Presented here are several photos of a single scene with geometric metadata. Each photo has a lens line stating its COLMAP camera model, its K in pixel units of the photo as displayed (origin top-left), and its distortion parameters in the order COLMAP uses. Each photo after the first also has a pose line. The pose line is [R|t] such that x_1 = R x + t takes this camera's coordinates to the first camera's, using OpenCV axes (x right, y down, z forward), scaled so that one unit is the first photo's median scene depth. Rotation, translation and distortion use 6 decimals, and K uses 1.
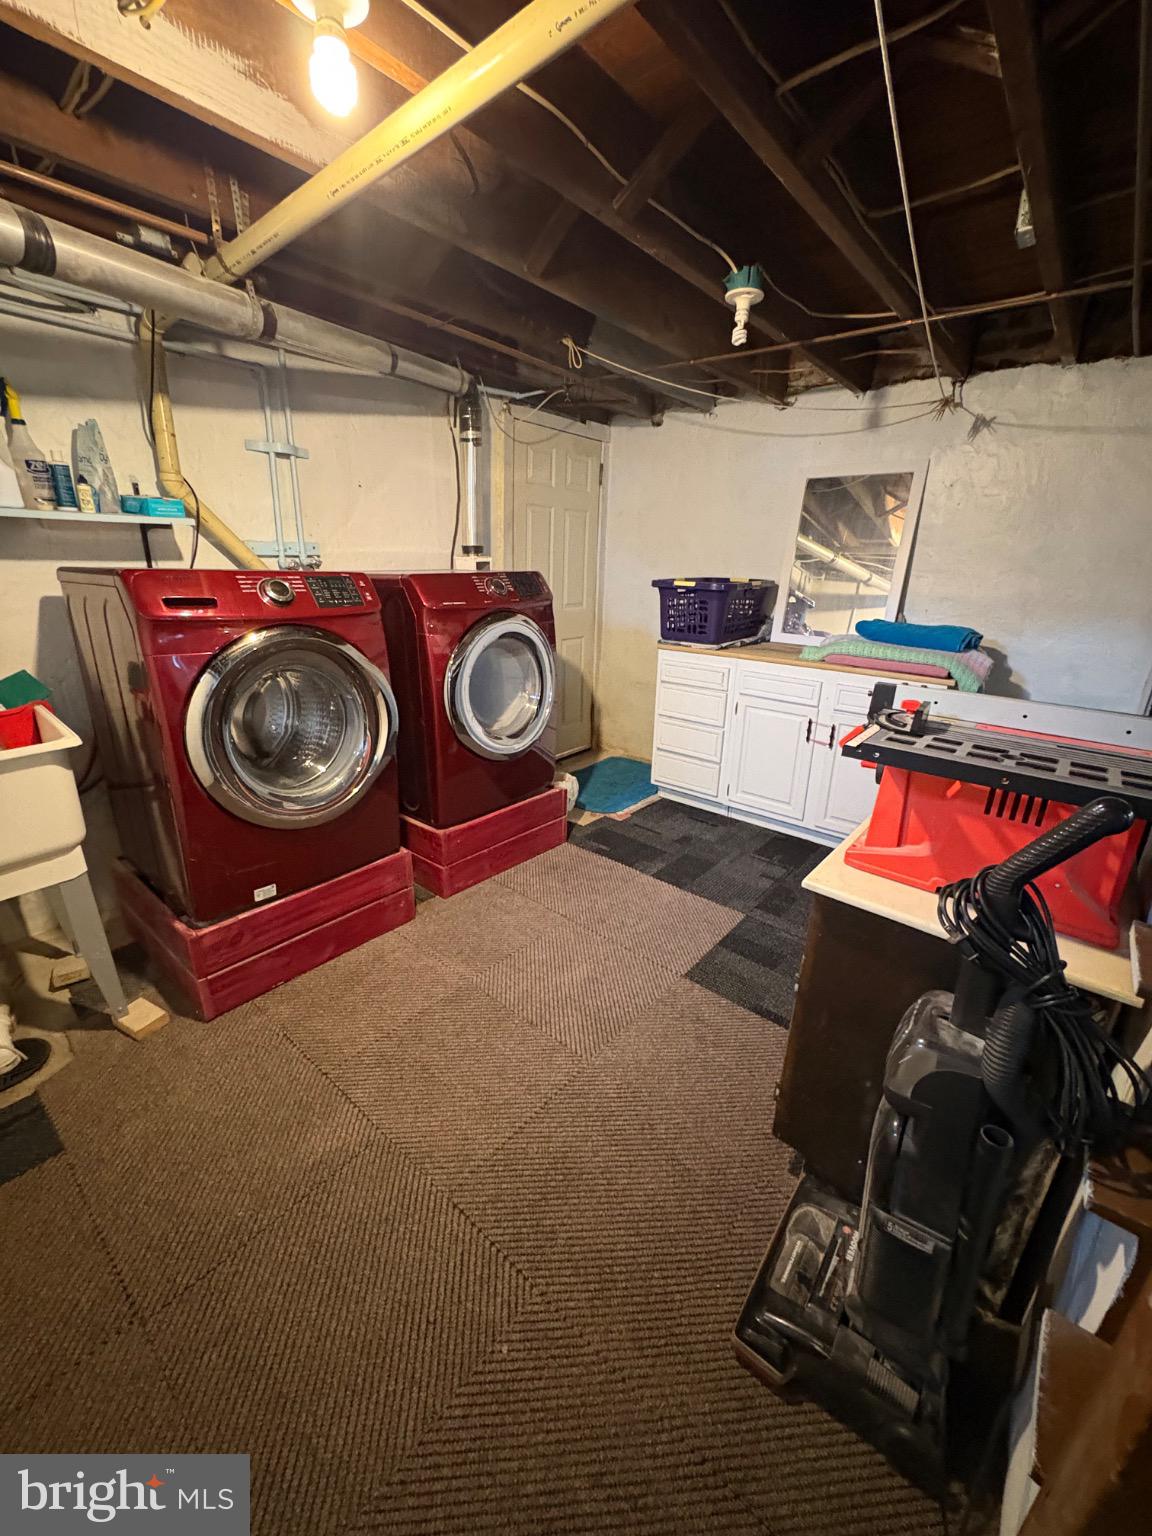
lens RADIAL K [[613.8, 0, 570.6], [0, 613.8, 766.2], [0, 0, 1]] dist [0.002028, -0.000225]
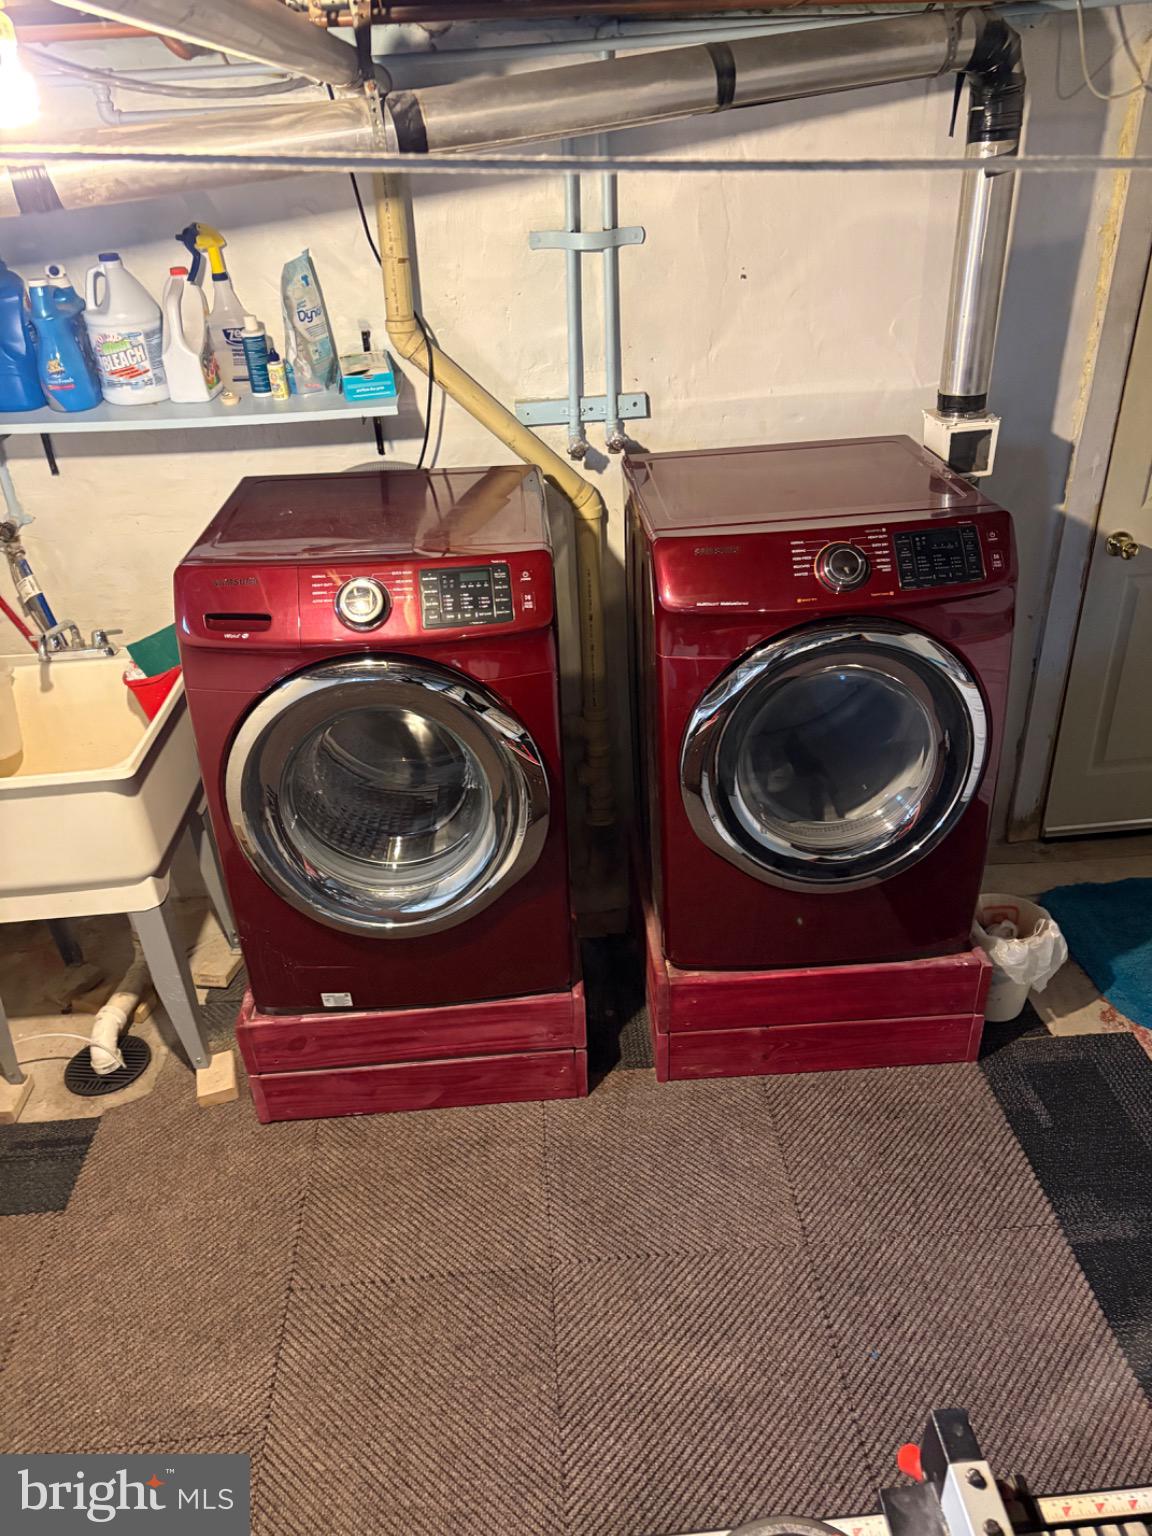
lens RADIAL K [[1155.2, 0, 579.5], [0, 1155.2, 769.2], [0, 0, 1]] dist [0.048195, -0.040869]
pose [[0.696389, 0.310289, -0.647119, 0.446412], [-0.177011, 0.948107, 0.264123, -0.419329], [0.695492, -0.069385, 0.715176, 0.250502]]
